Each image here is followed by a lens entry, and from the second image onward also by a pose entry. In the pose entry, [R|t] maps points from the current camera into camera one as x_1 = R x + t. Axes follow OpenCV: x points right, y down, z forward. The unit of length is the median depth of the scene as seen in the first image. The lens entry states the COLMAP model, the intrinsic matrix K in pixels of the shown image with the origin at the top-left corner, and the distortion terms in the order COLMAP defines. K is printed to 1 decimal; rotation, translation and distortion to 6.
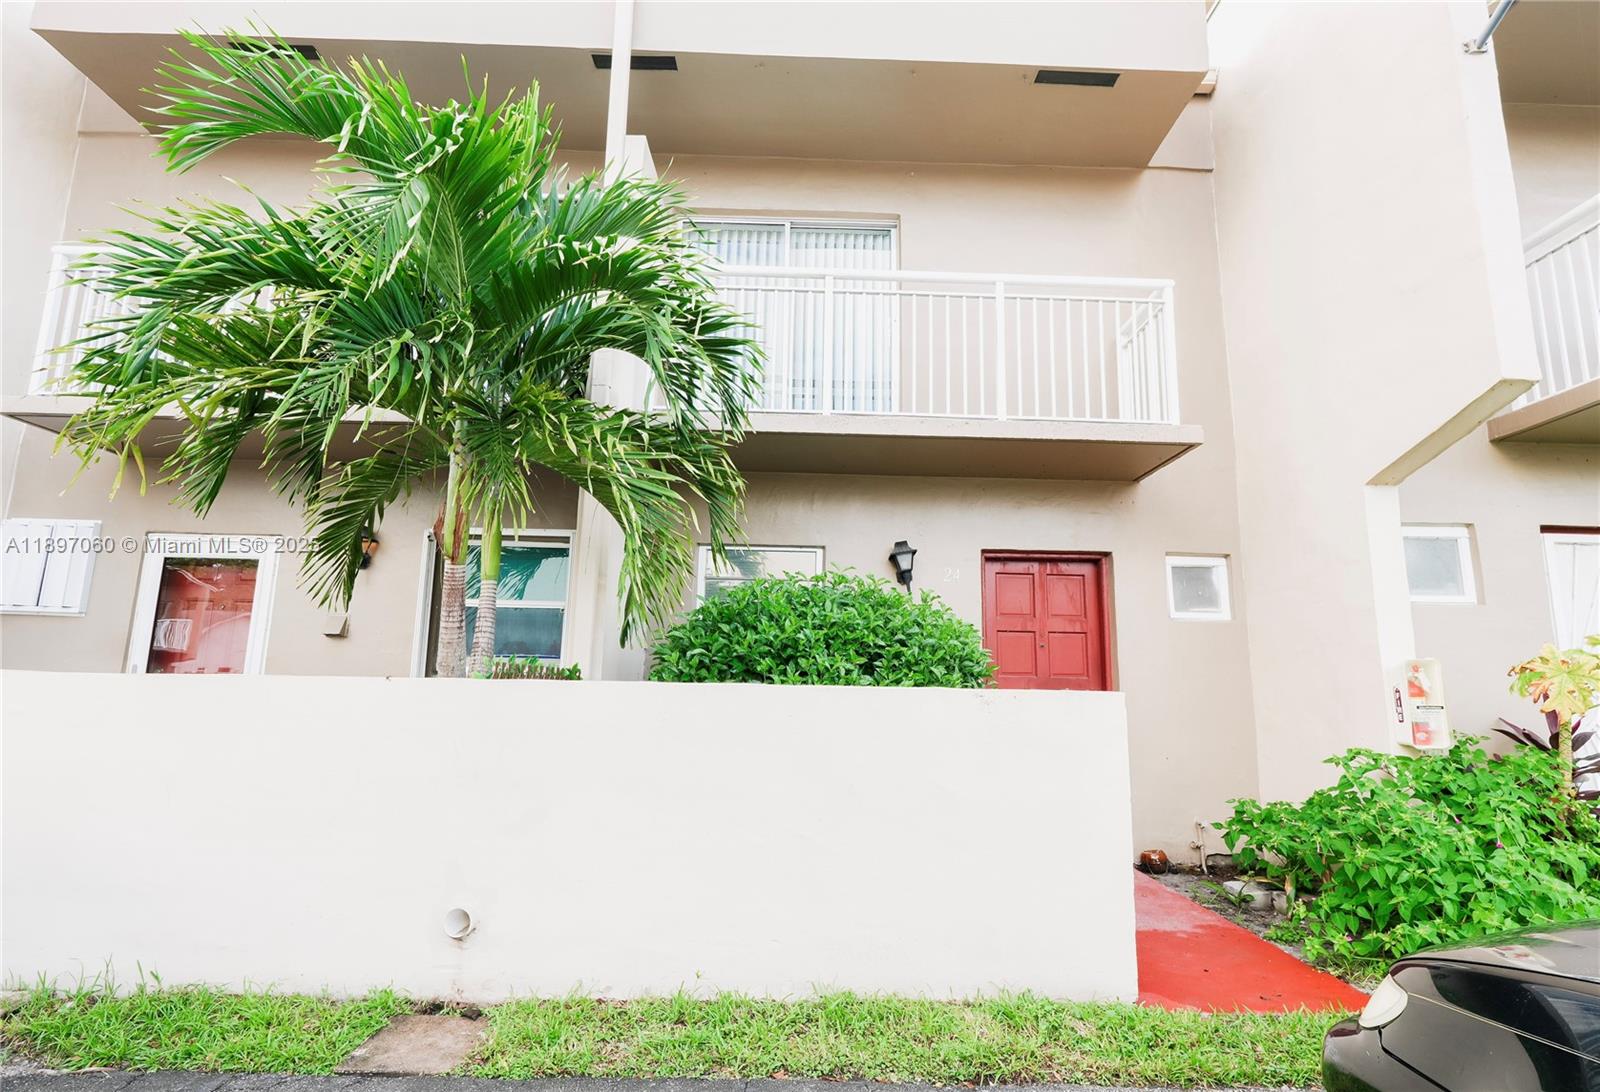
lens RADIAL K [[803.7, 0, 804.4], [0, 803.7, 544.3], [0, 0, 1]] dist [-0.002829, 0.000317]
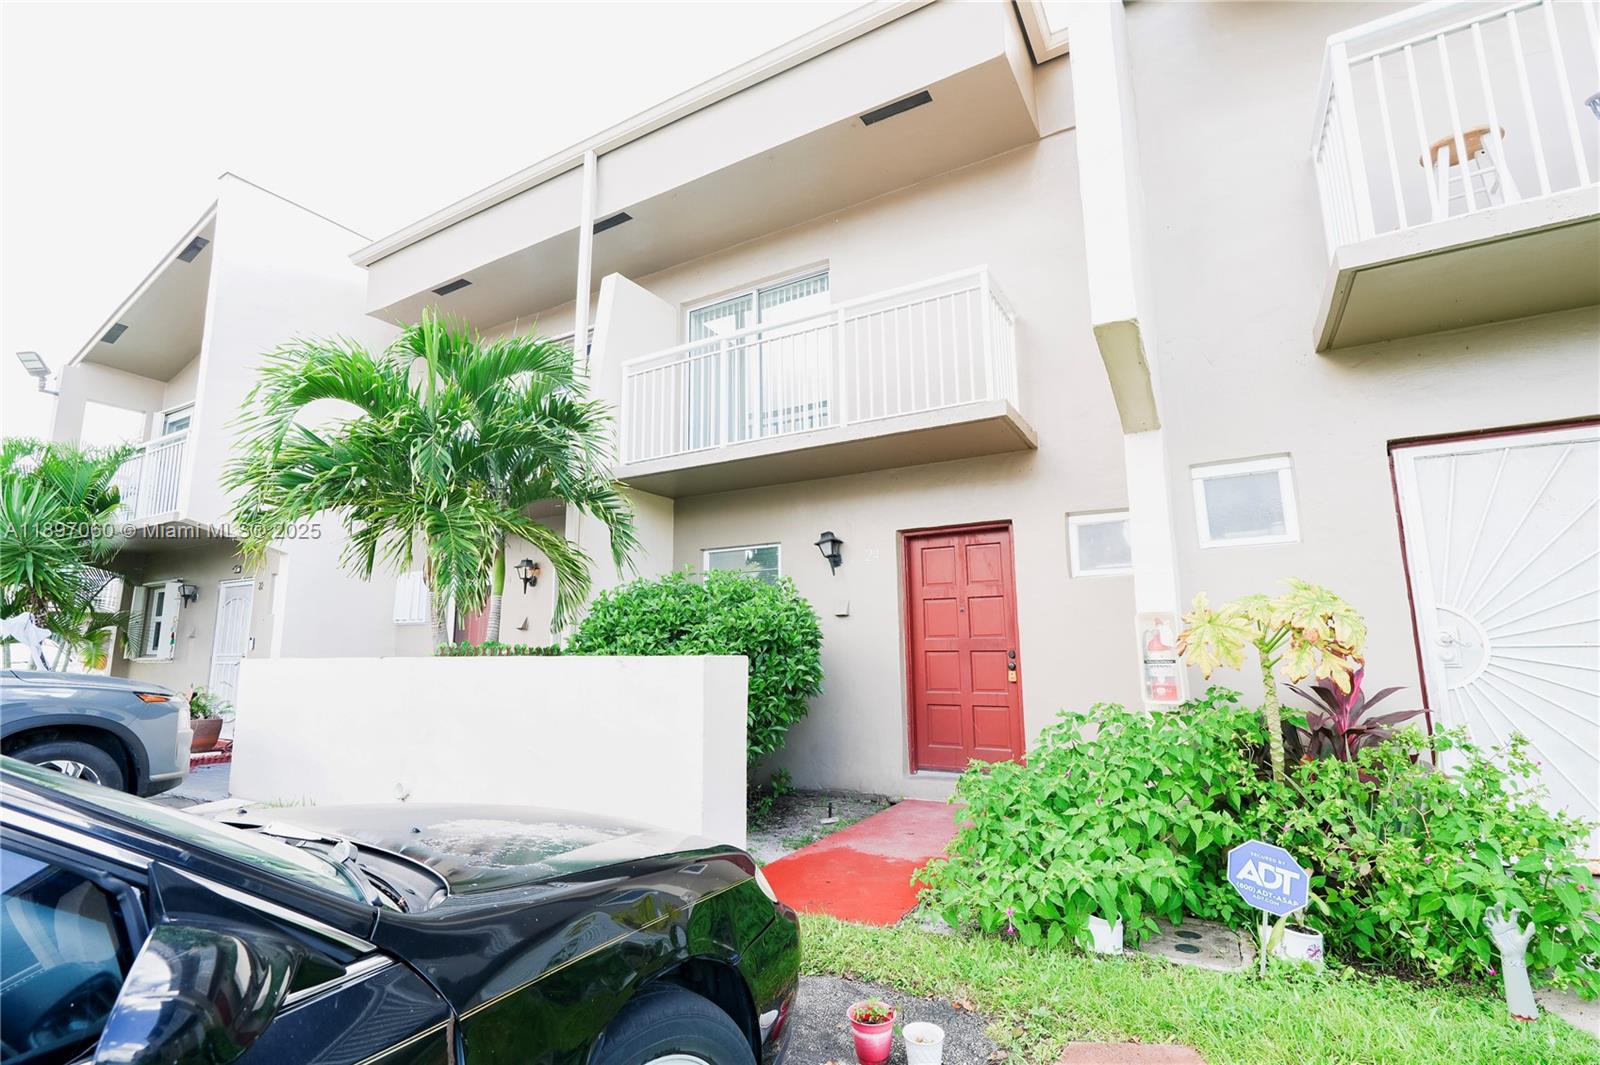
lens RADIAL K [[720.8, 0, 797.4], [0, 720.8, 532.2], [0, 0, 1]] dist [0.001093, -0.000180]
pose [[0.853759, -0.108471, -0.509244, 0.640061], [0.114949, 0.993193, -0.018839, 0.011745], [0.507821, -0.042453, 0.860416, 0.034378]]
